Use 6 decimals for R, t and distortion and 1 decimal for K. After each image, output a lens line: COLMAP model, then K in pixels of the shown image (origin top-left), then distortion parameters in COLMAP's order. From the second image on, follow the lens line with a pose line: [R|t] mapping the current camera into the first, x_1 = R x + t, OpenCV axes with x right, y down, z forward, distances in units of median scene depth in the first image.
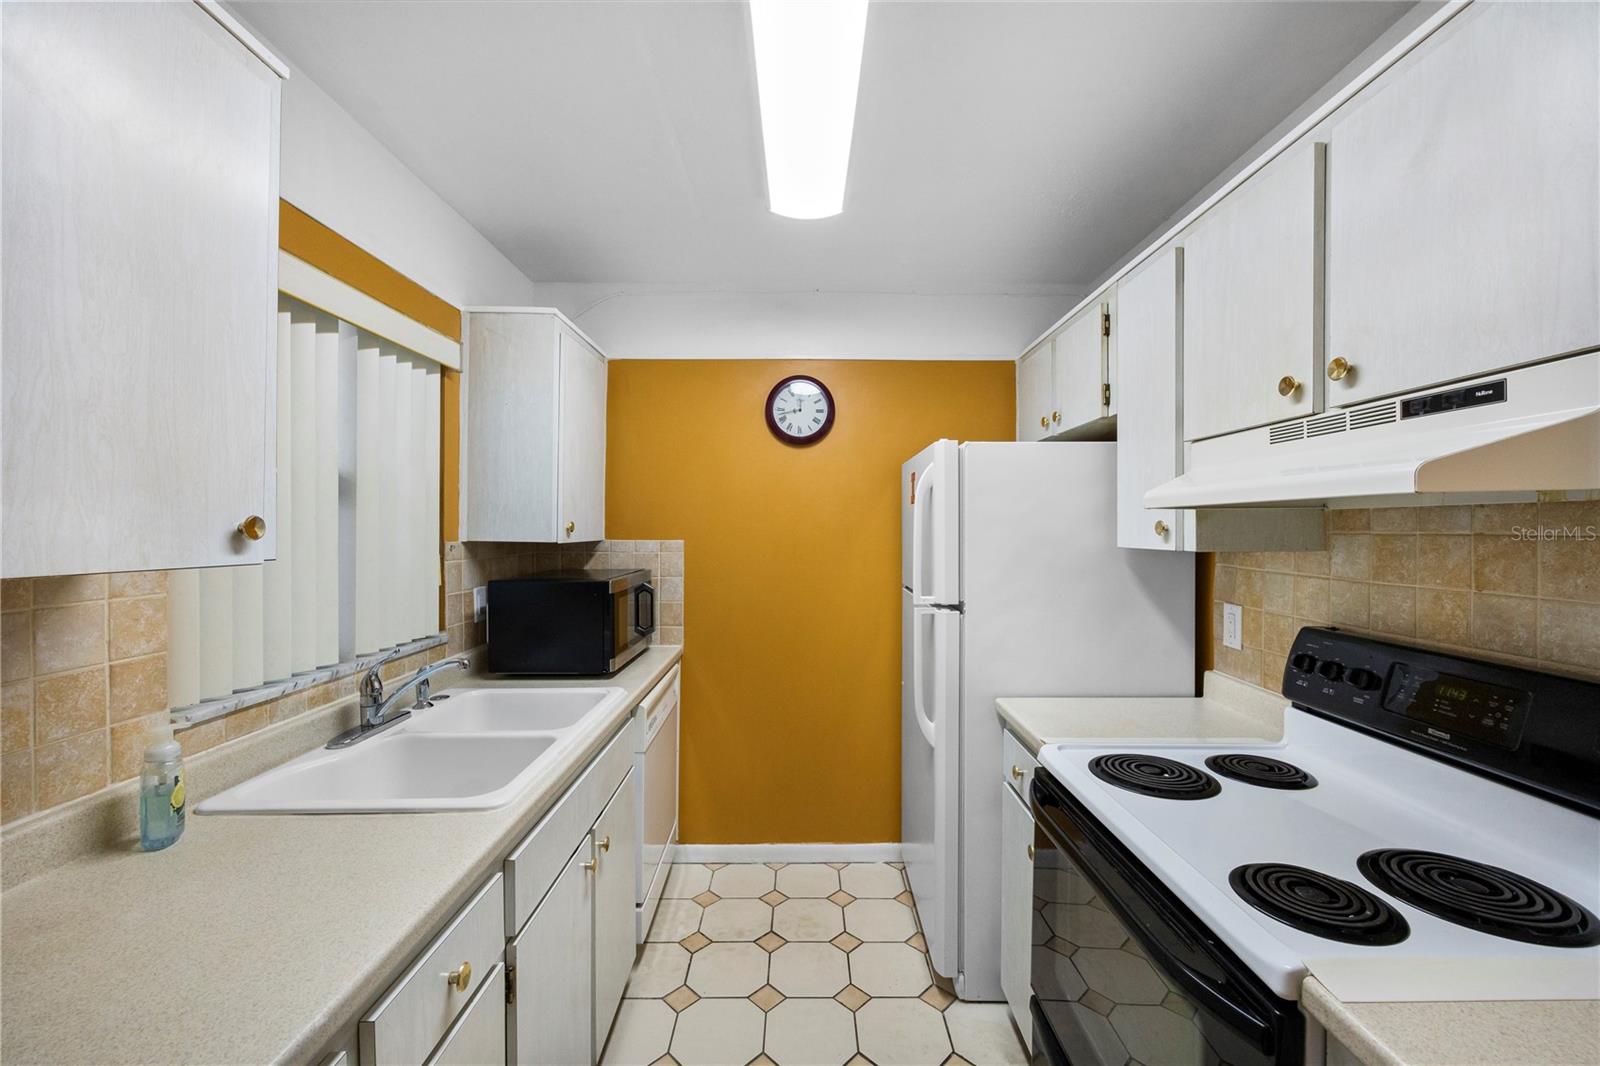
lens RADIAL K [[638.8, 0, 801.7], [0, 638.8, 532.3], [0, 0, 1]] dist [-0.002300, 0.000012]
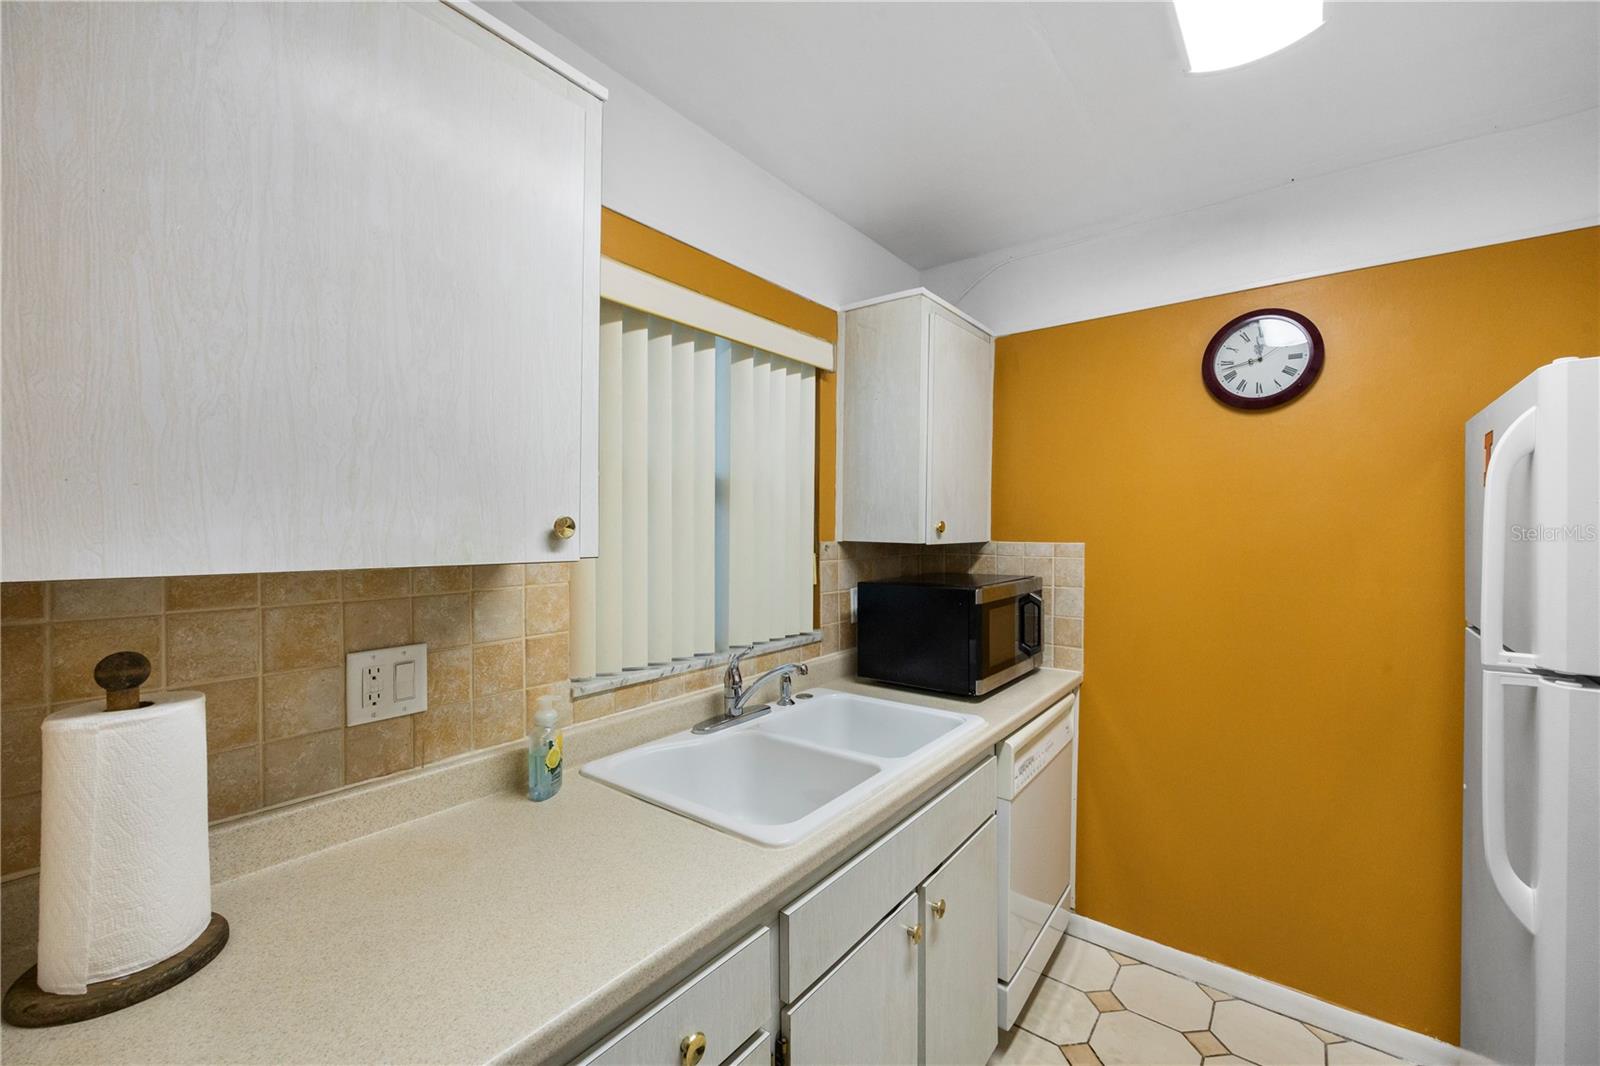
lens RADIAL K [[636.7, 0, 807.6], [0, 636.7, 534.2], [0, 0, 1]] dist [-0.001142, -0.000192]
pose [[0.785867, 0.004908, -0.618376, 0.070245], [-0.003697, 0.999988, 0.003238, -0.000253], [0.618384, -0.000258, 0.785876, 0.255762]]
